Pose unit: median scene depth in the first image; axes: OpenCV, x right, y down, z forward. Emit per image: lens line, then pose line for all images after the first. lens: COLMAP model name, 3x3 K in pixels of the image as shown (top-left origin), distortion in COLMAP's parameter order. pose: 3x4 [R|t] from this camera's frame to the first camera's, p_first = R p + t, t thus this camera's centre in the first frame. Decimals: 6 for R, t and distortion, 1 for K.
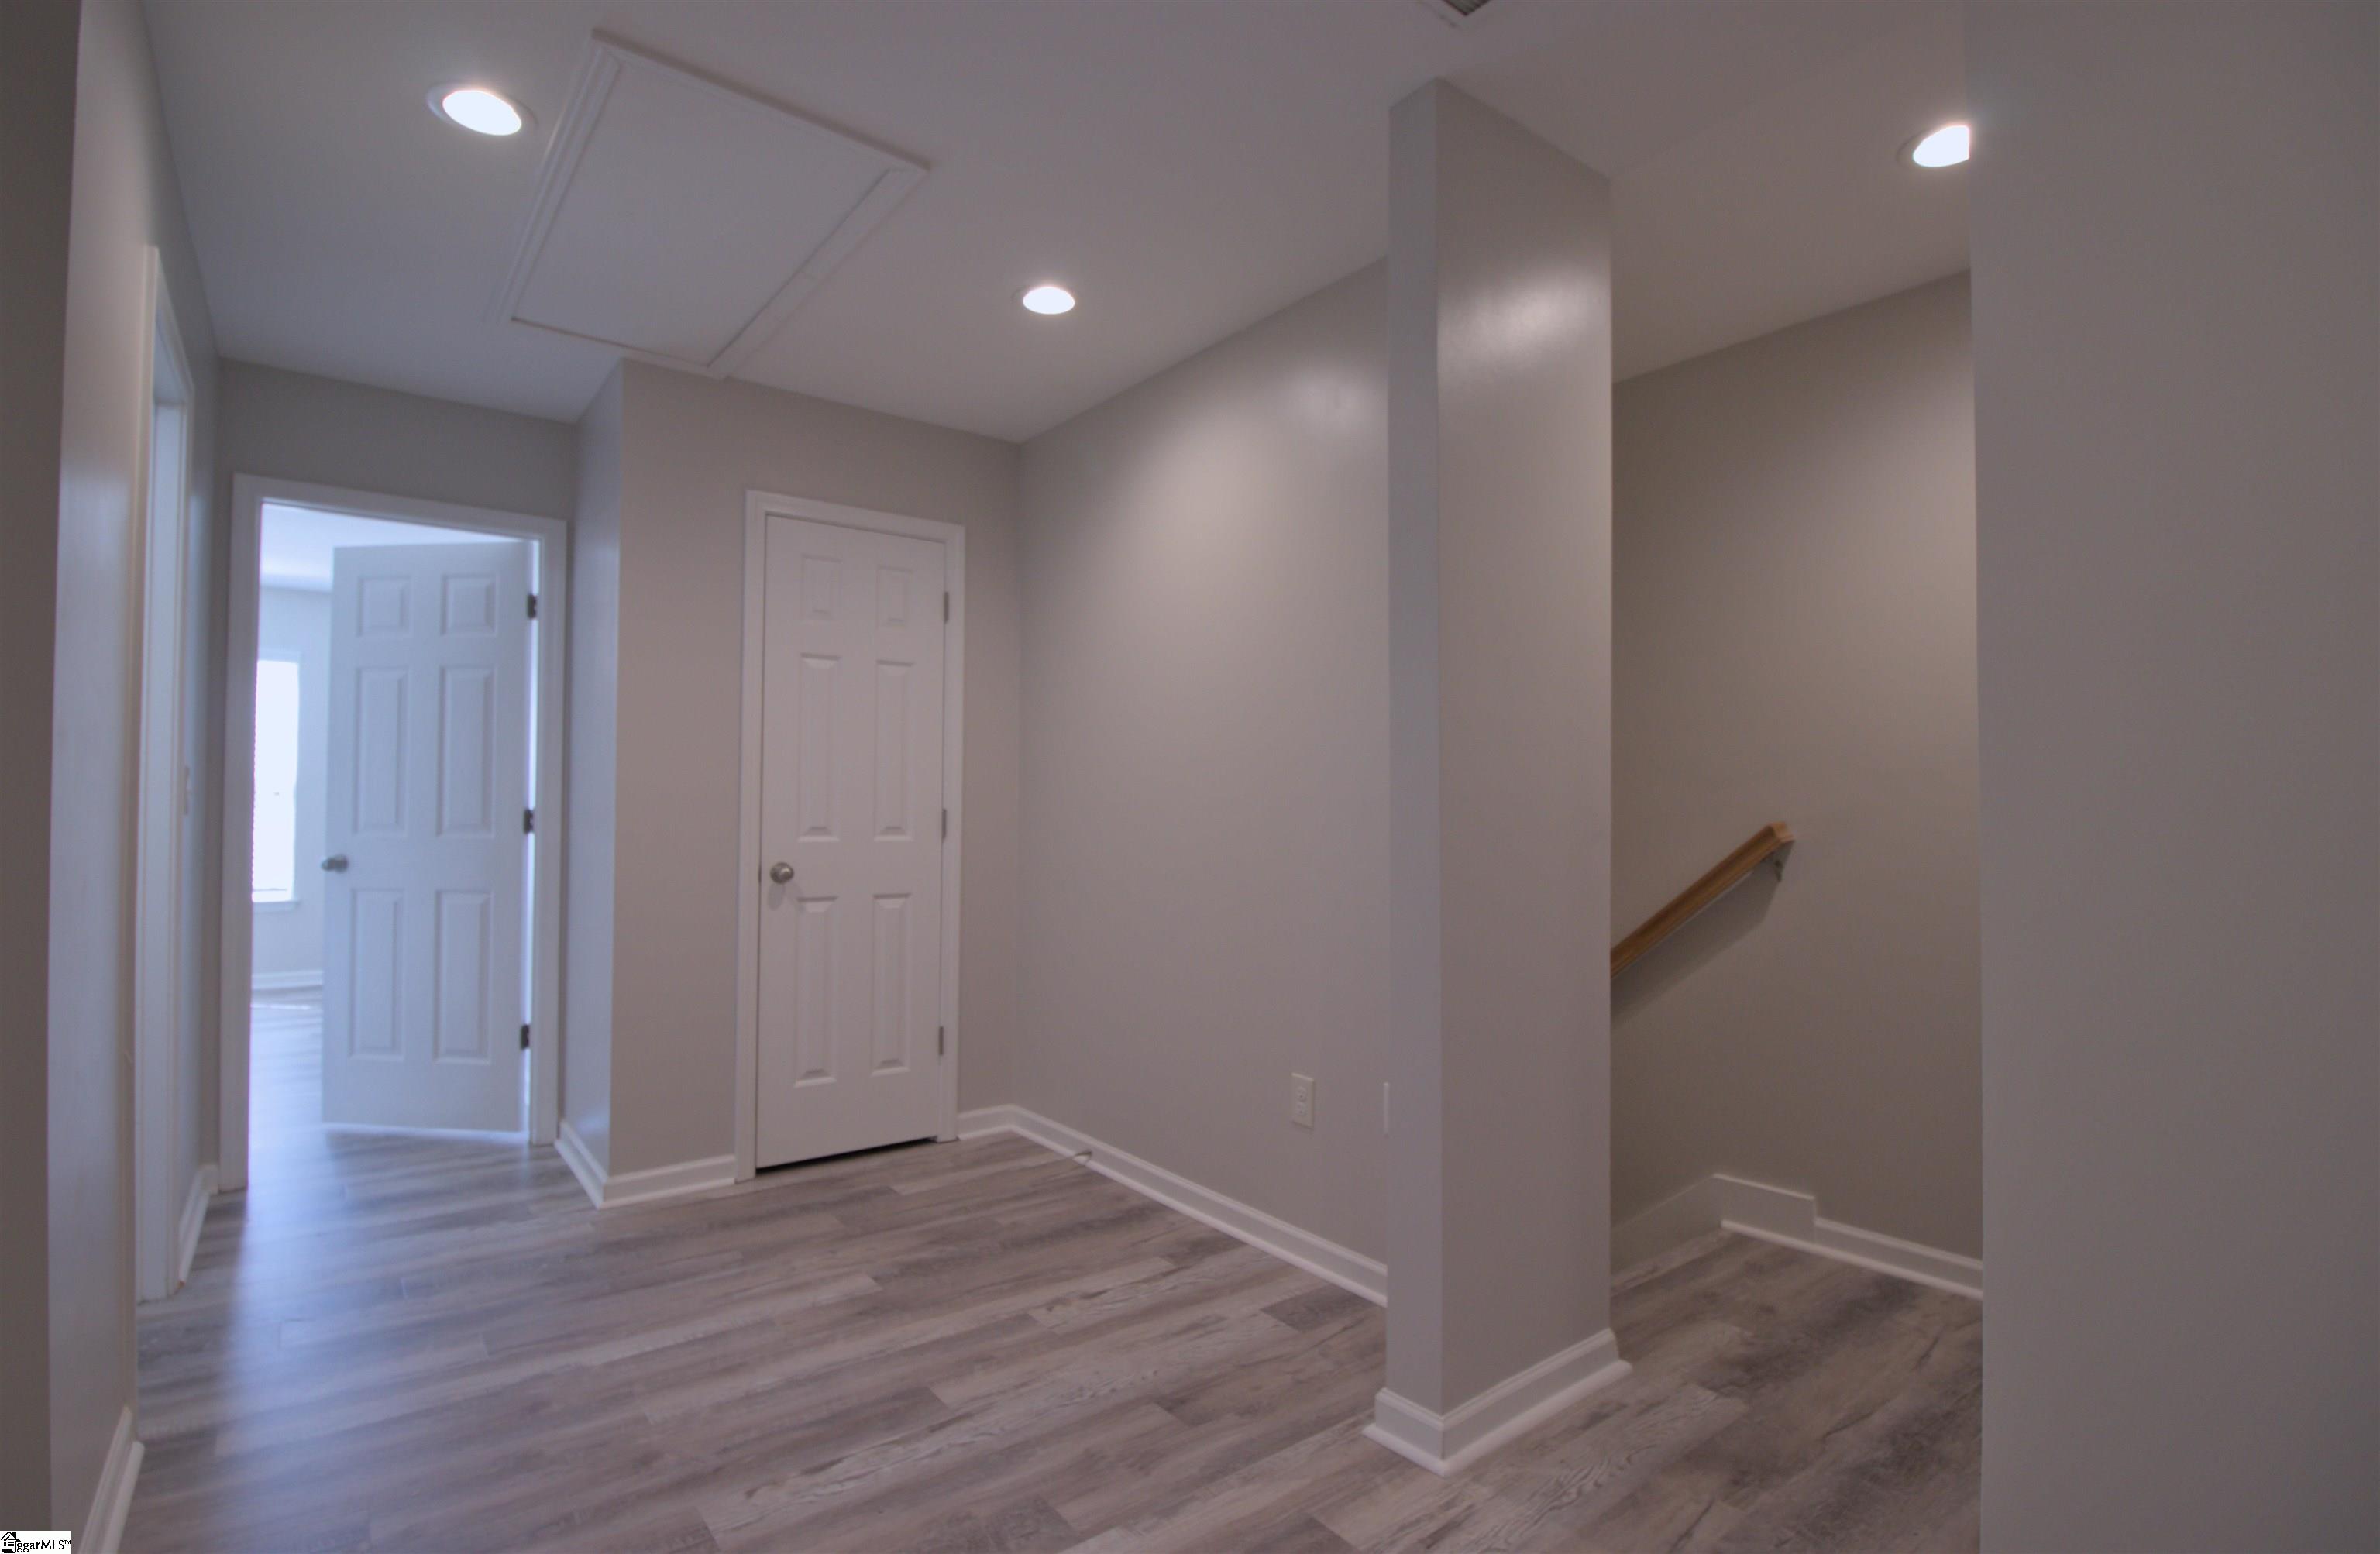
lens RADIAL K [[1132.1, 0, 1190.1], [0, 1132.1, 781.7], [0, 0, 1]] dist [-0.019438, -0.002122]
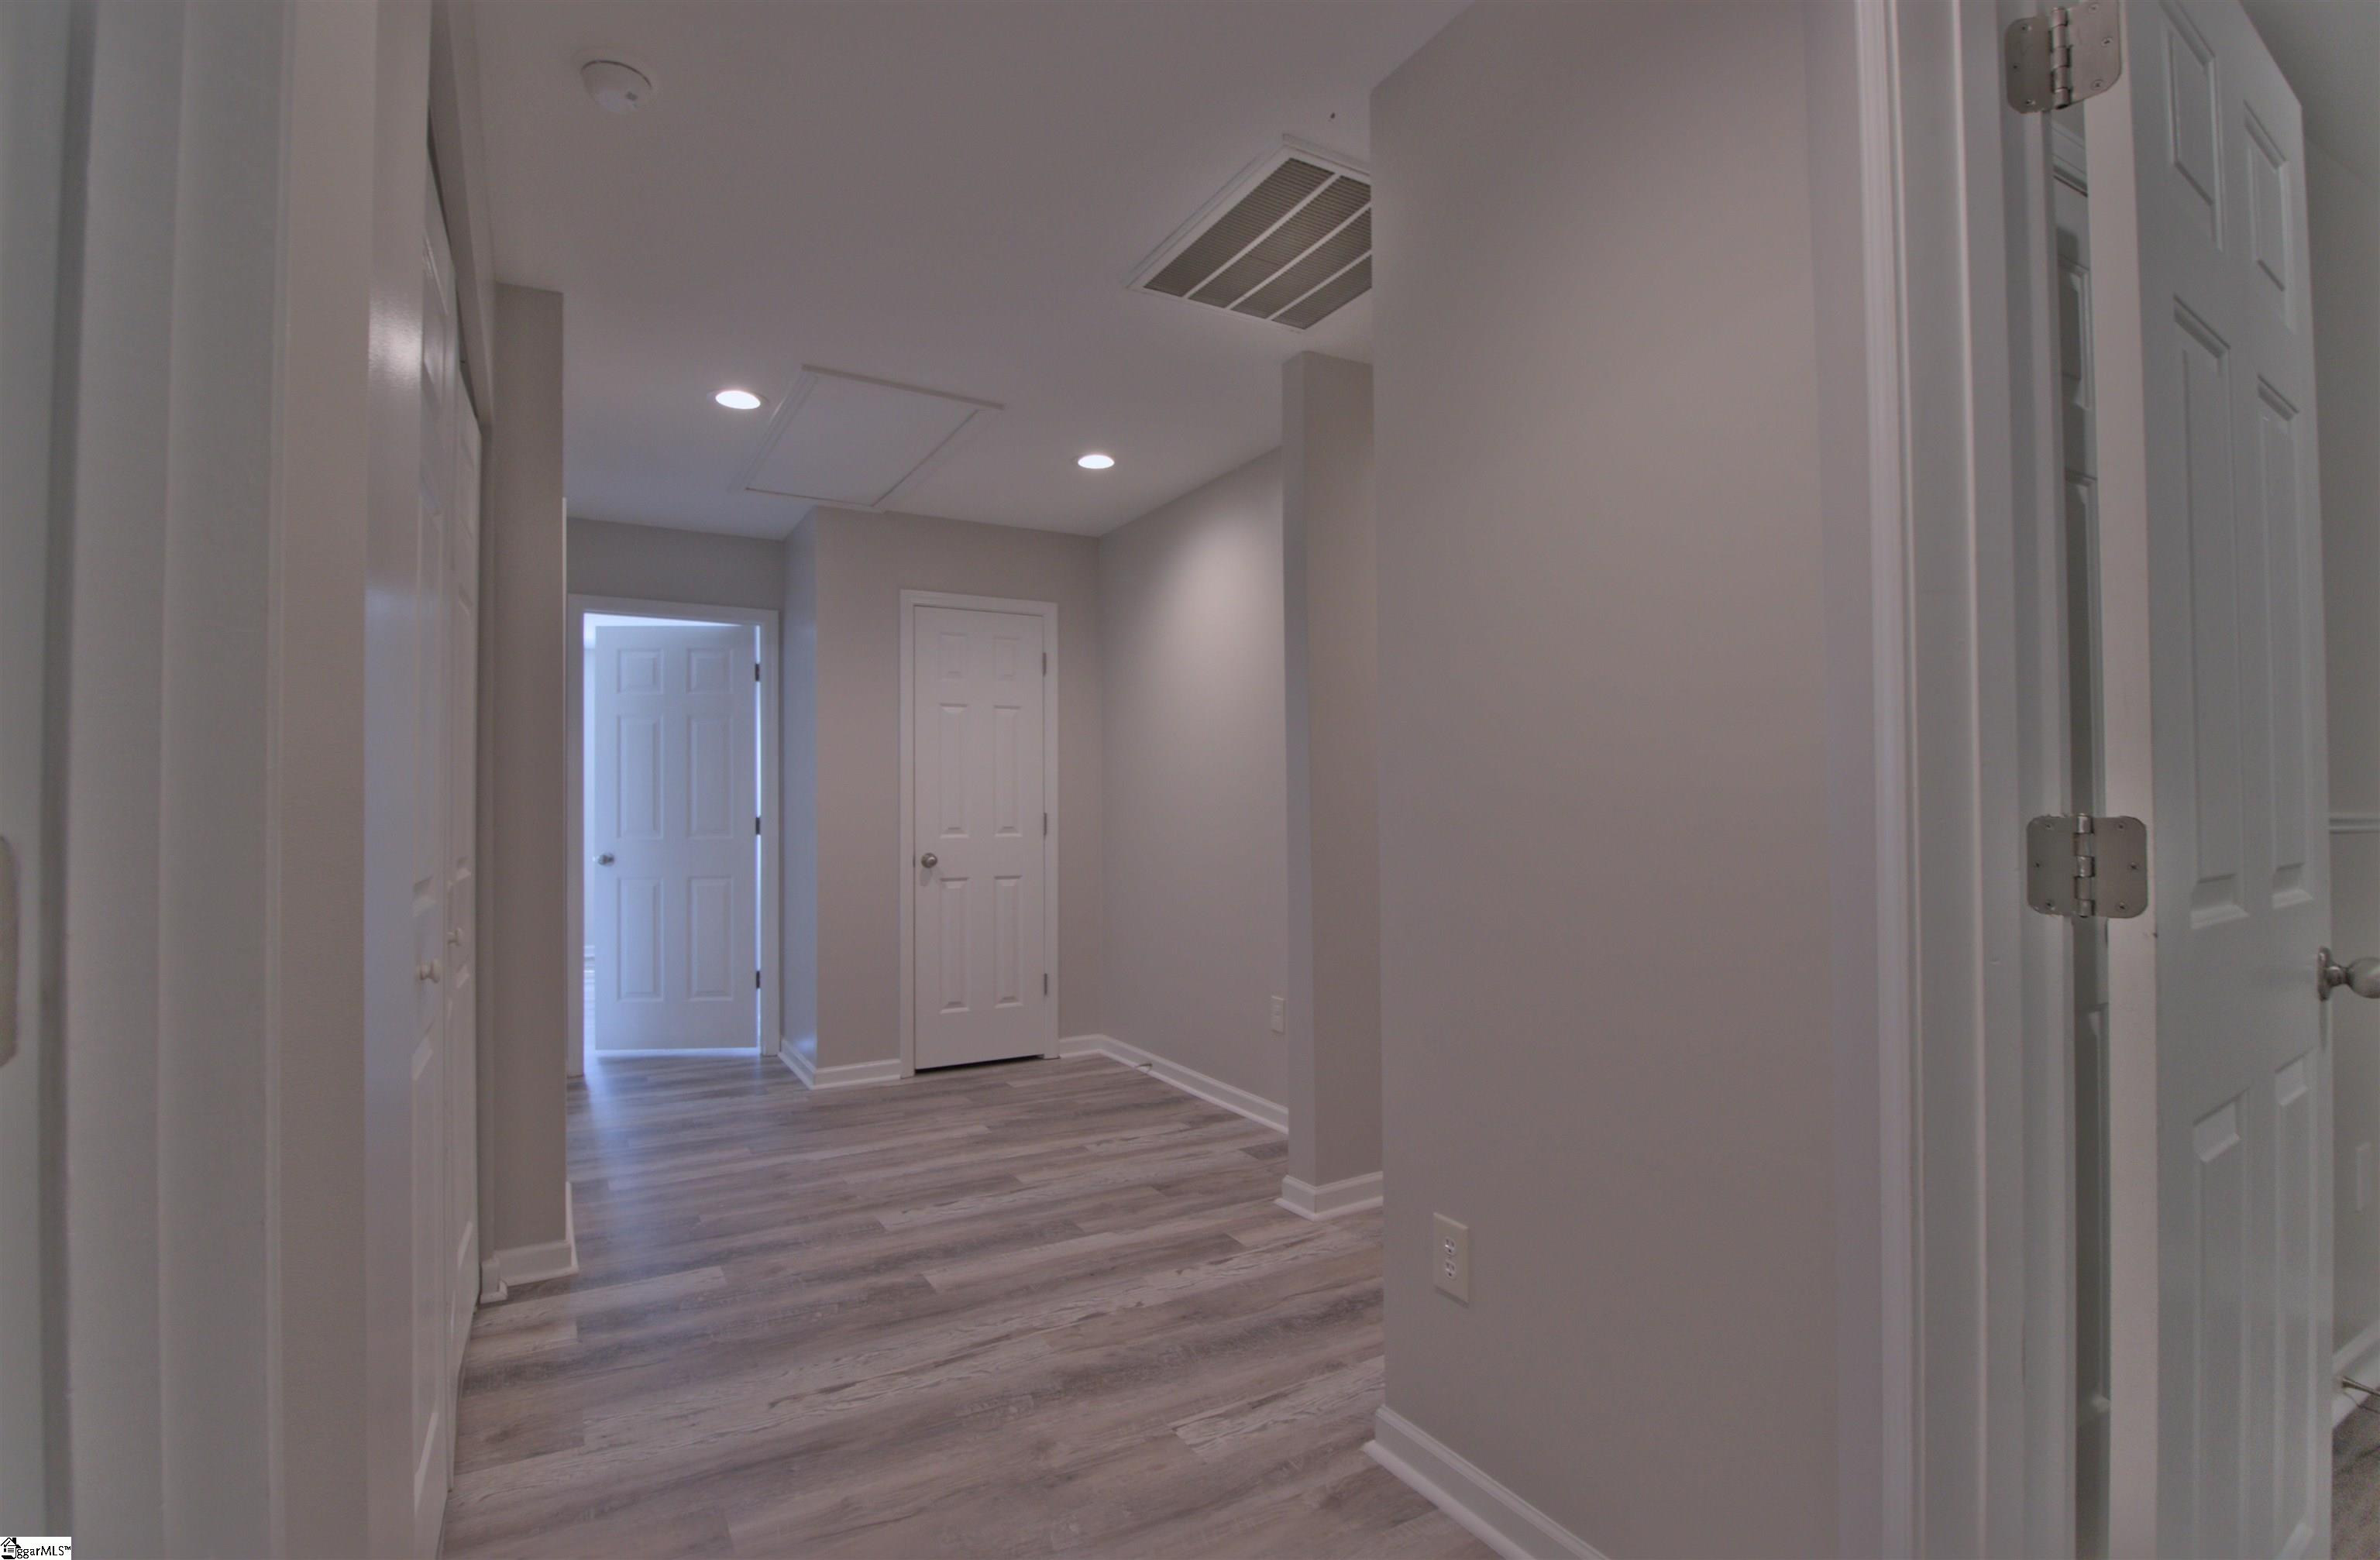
lens RADIAL K [[1132.1, 0, 1192.1], [0, 1132.1, 787.4], [0, 0, 1]] dist [-0.019438, -0.002122]
pose [[0.990446, -0.015968, -0.136975, 0.169645], [0.016423, 0.999863, 0.002191, -0.008571], [0.136921, -0.004419, 0.990572, -0.378820]]
